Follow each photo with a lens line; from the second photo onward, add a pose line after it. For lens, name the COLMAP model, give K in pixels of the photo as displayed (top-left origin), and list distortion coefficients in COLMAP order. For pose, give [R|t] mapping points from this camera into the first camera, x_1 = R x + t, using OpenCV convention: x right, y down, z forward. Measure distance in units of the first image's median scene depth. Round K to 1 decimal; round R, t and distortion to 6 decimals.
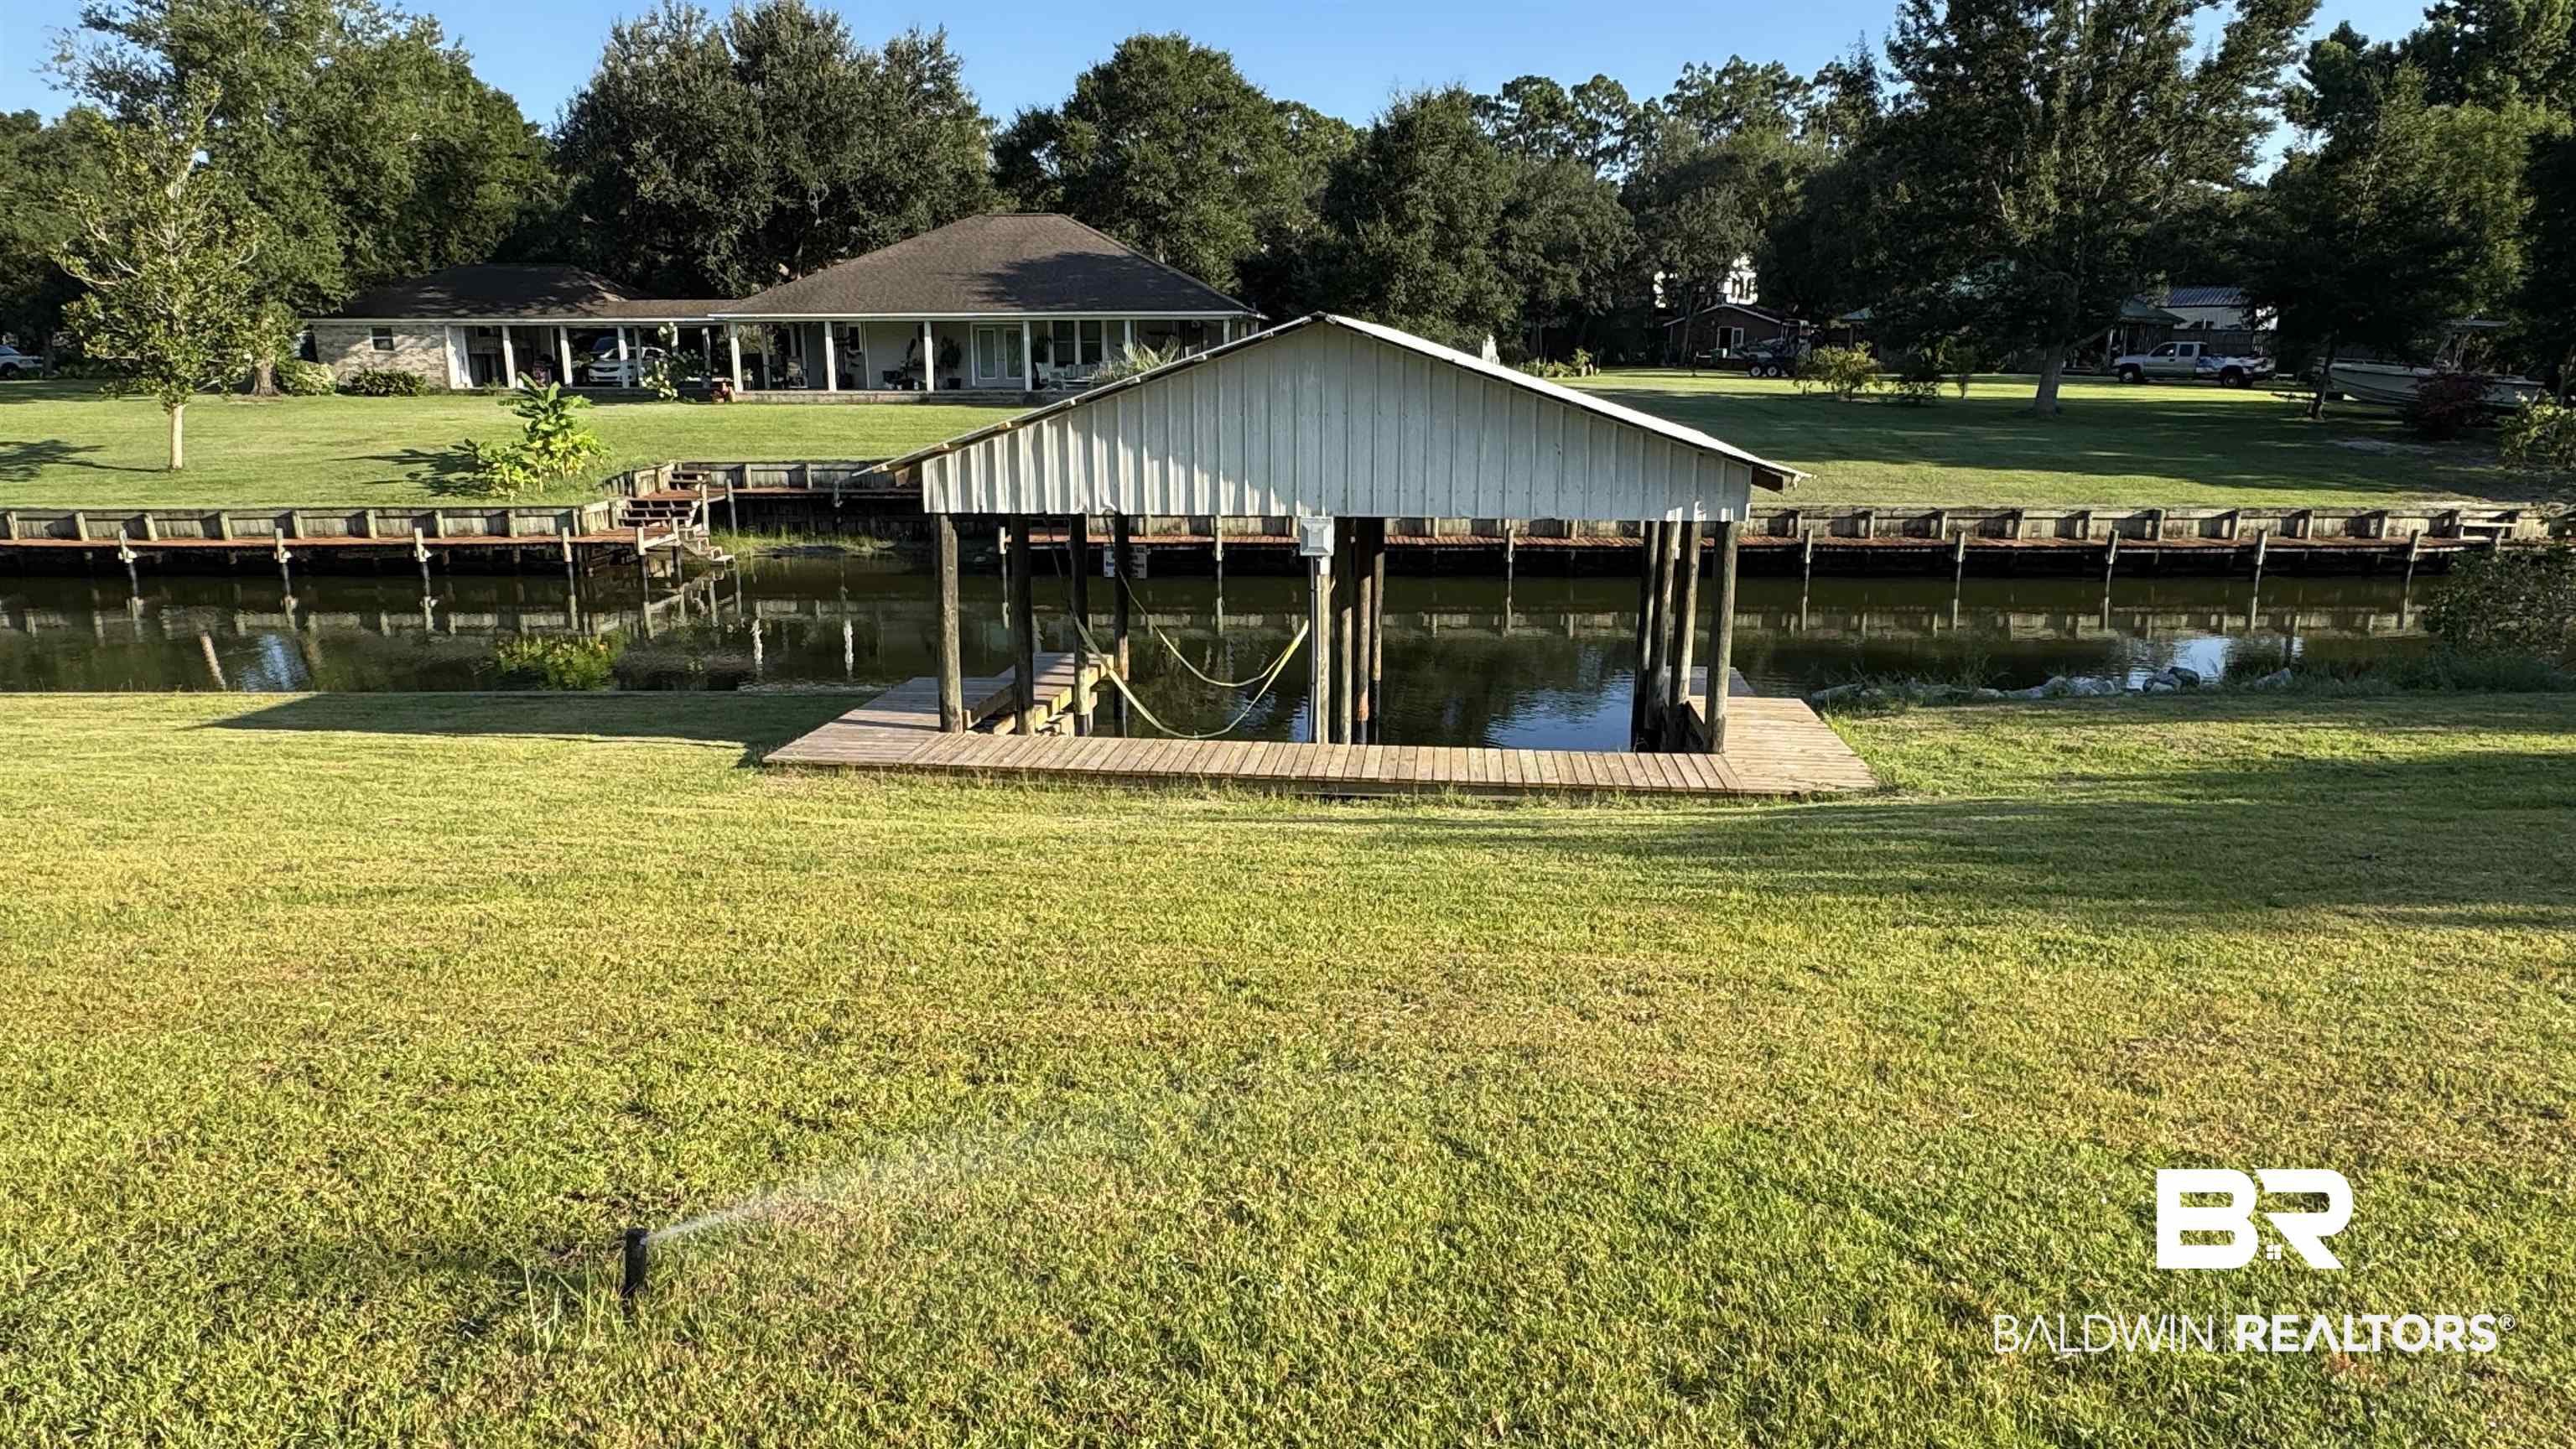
lens RADIAL K [[1616.0, 0, 1282.6], [0, 1616.0, 713.3], [0, 0, 1]] dist [-0.002673, -0.001094]
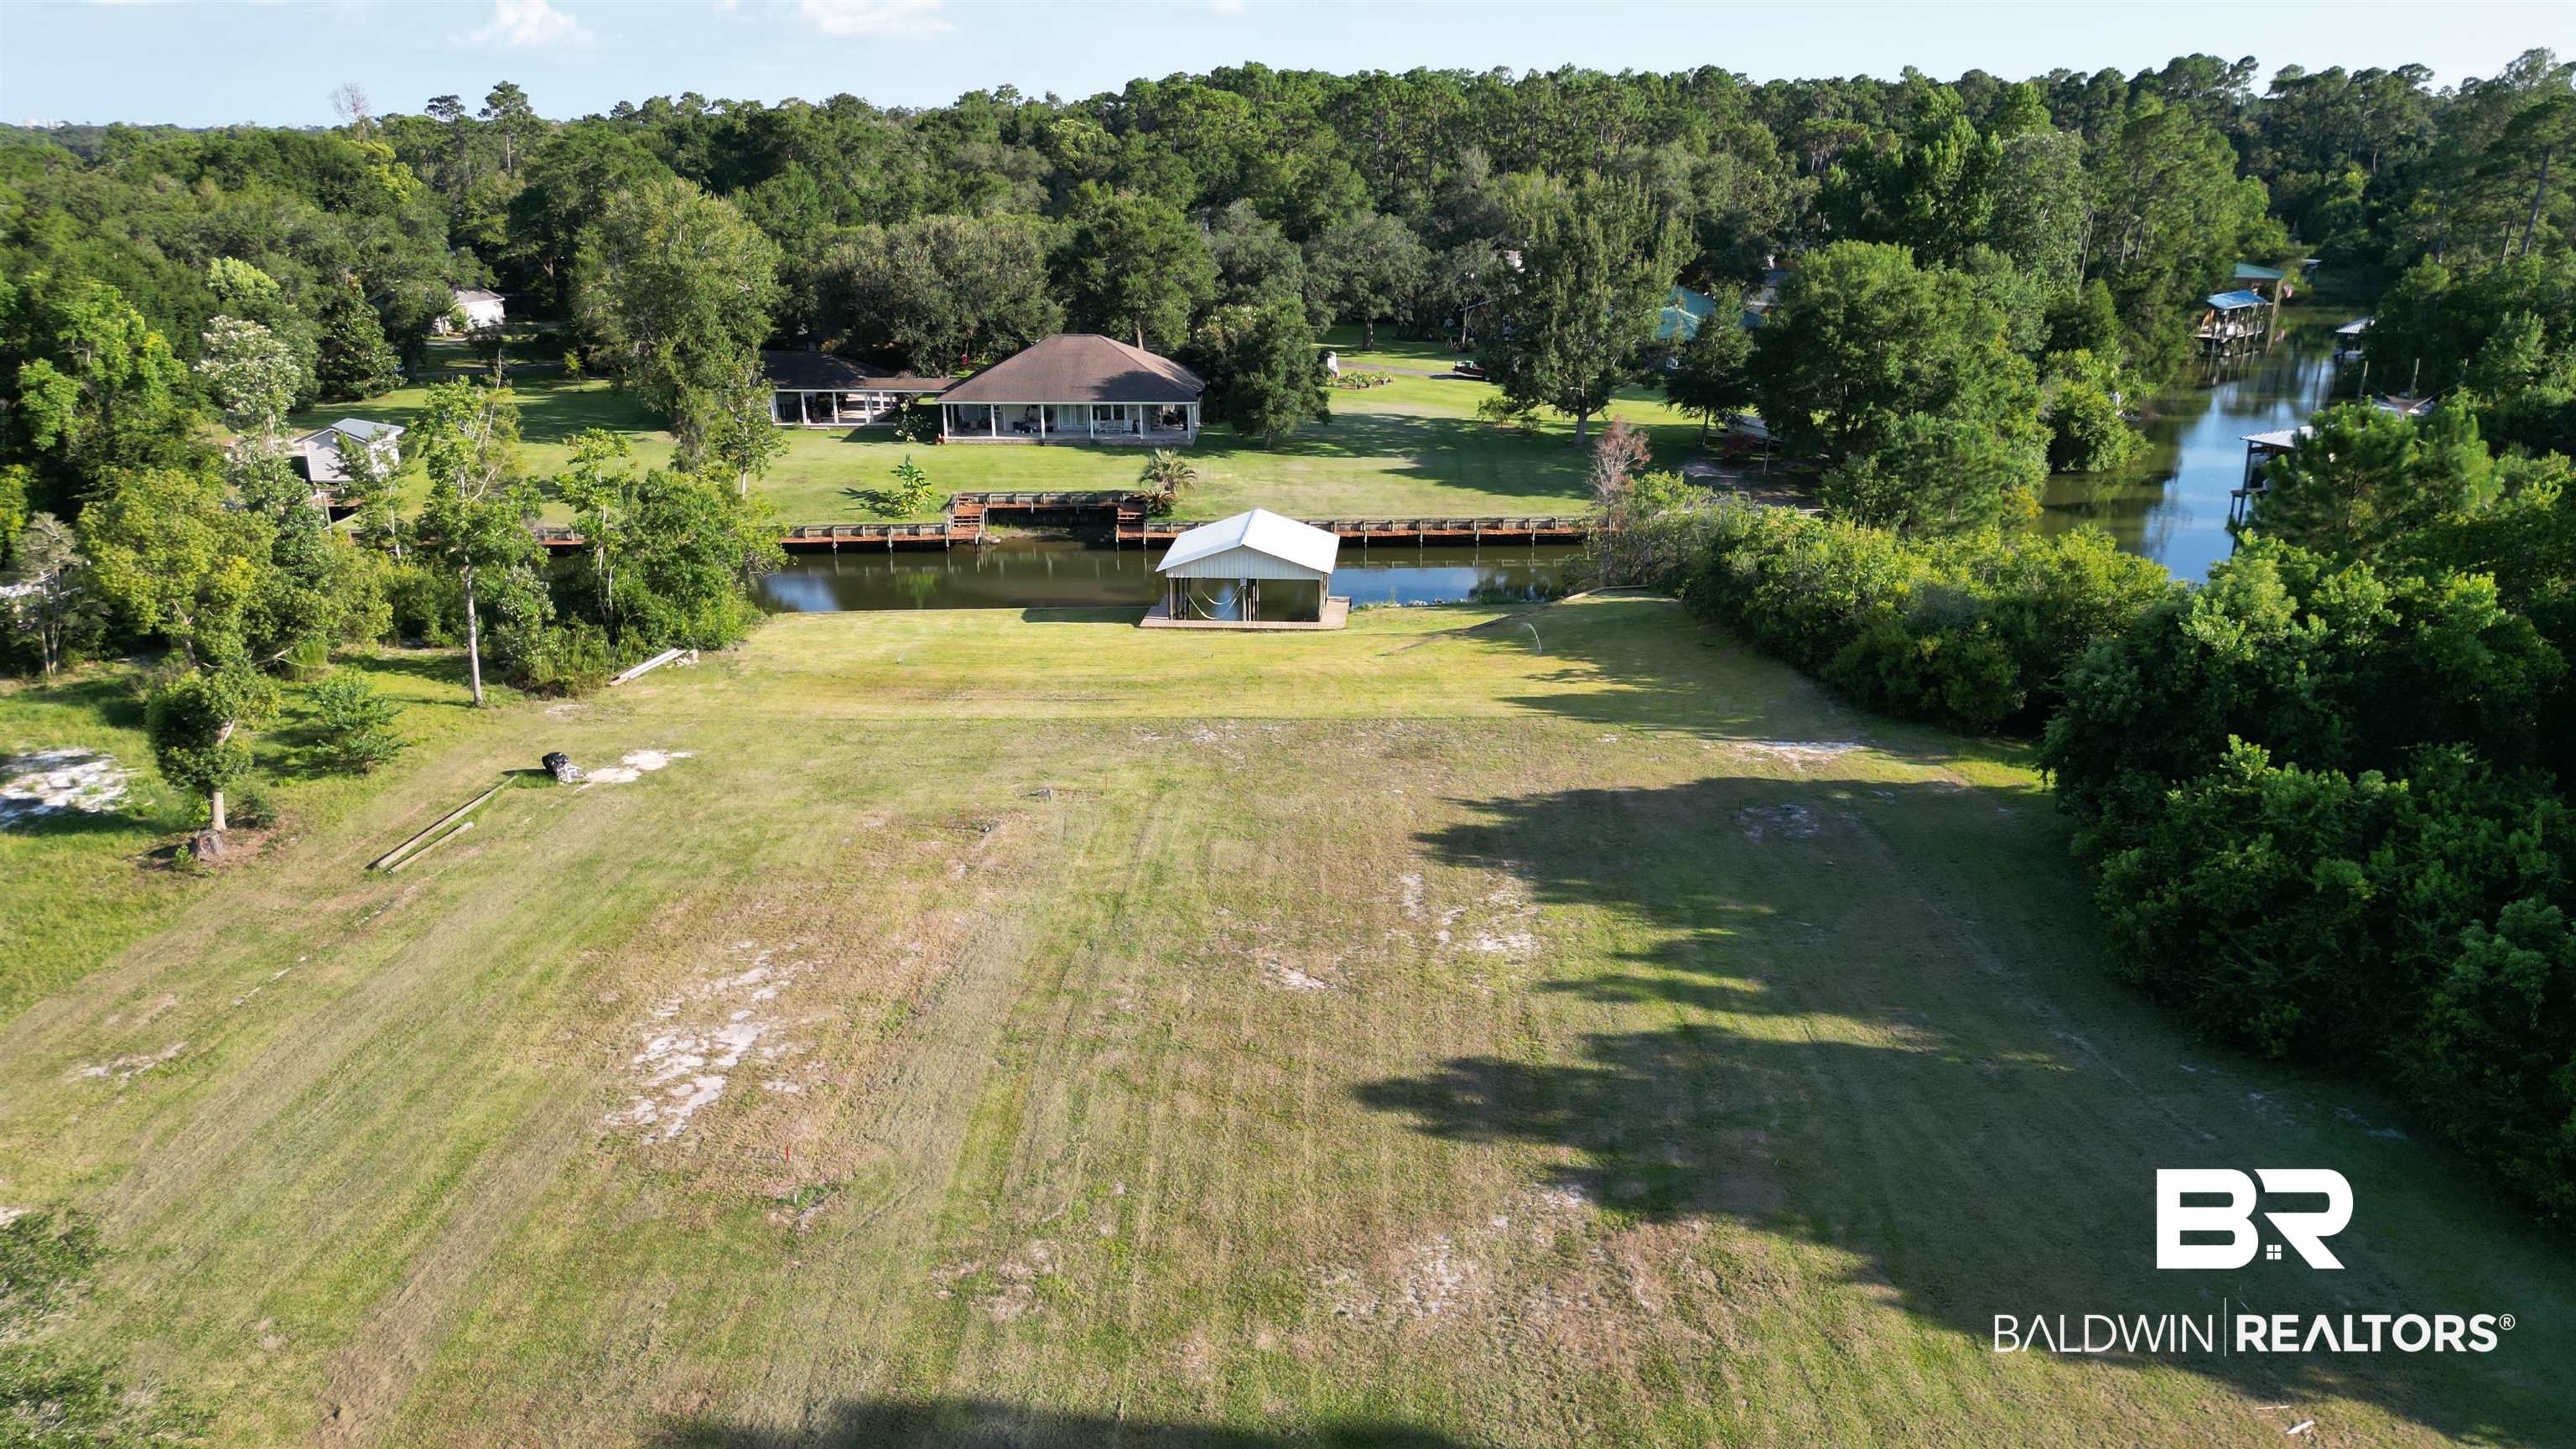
lens RADIAL K [[1823.6, 0, 1289.6], [0, 1823.6, 756.7], [0, 0, 1]] dist [0.085960, -0.110176]
pose [[0.997968, -0.022506, 0.059612, -0.060717], [0.015415, 0.993029, 0.116857, -0.073094], [-0.061827, -0.115701, 0.991358, -1.530114]]
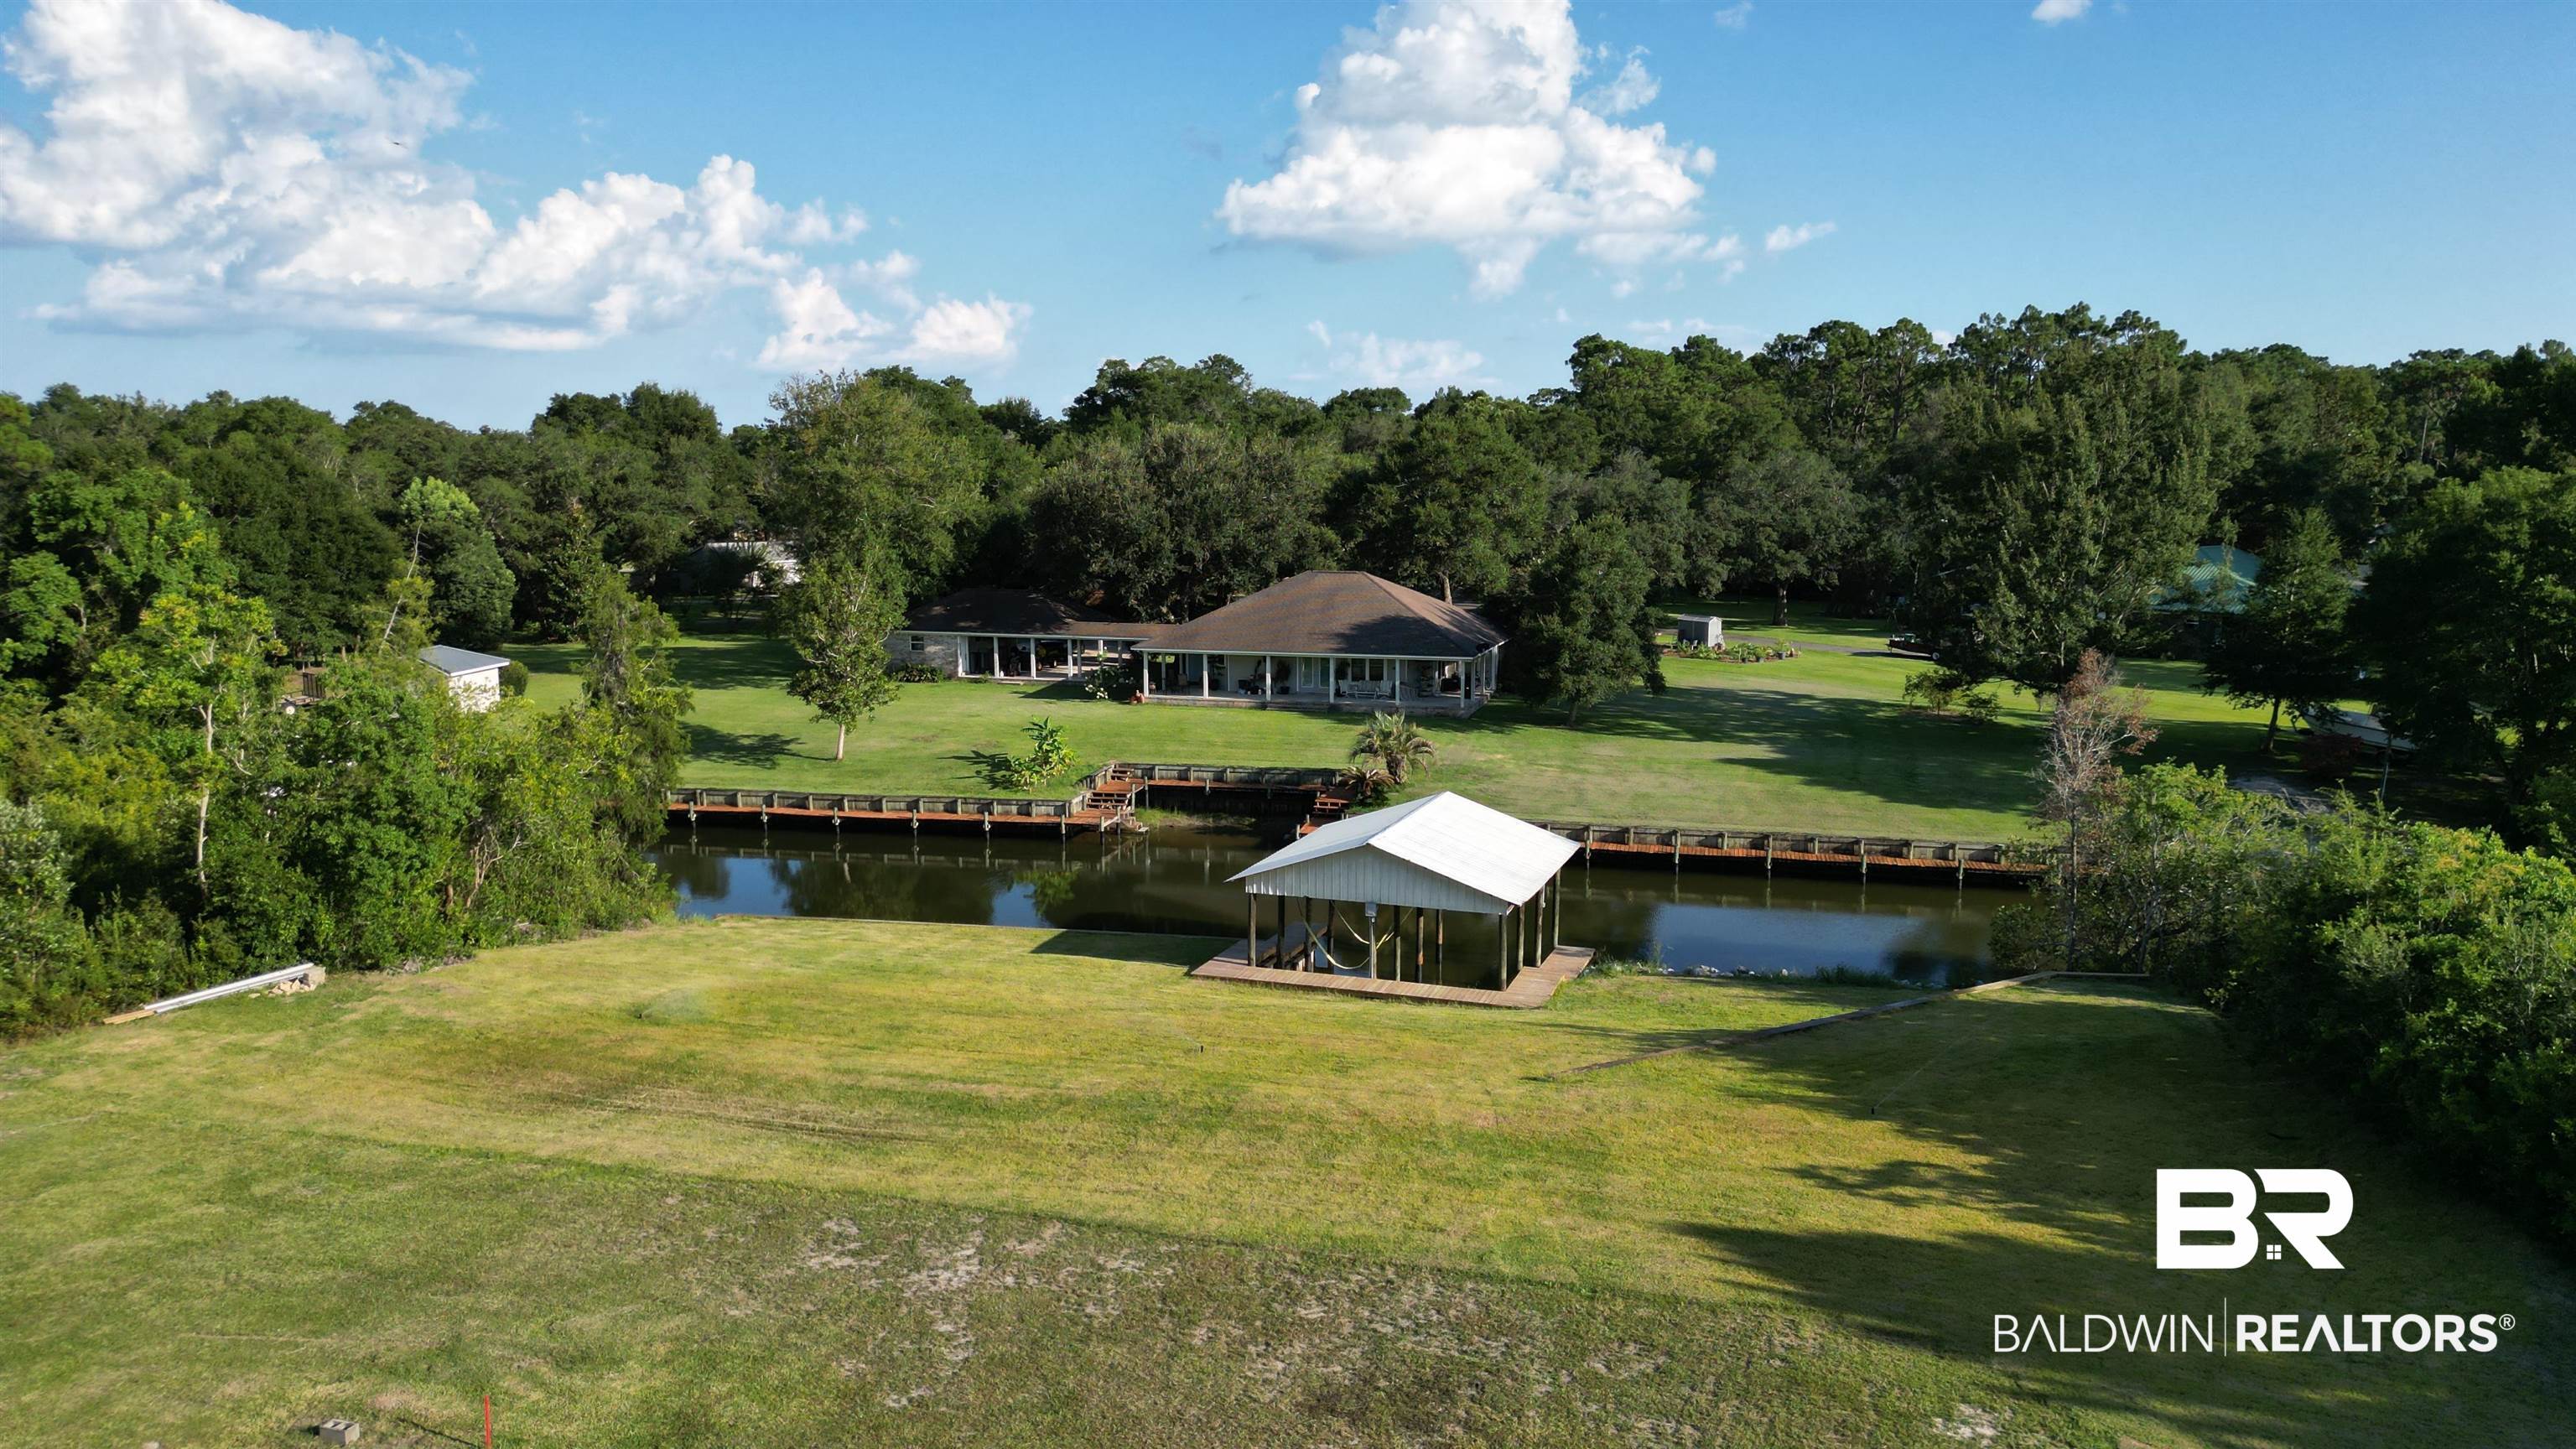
lens RADIAL K [[1814.1, 0, 1276.9], [0, 1814.1, 715.6], [0, 0, 1]] dist [0.098722, -0.109023]
pose [[0.976011, 0.028132, -0.215898, 0.176941], [-0.045448, 0.996097, -0.075664, -0.063923], [0.212927, 0.083661, 0.973480, -0.733723]]
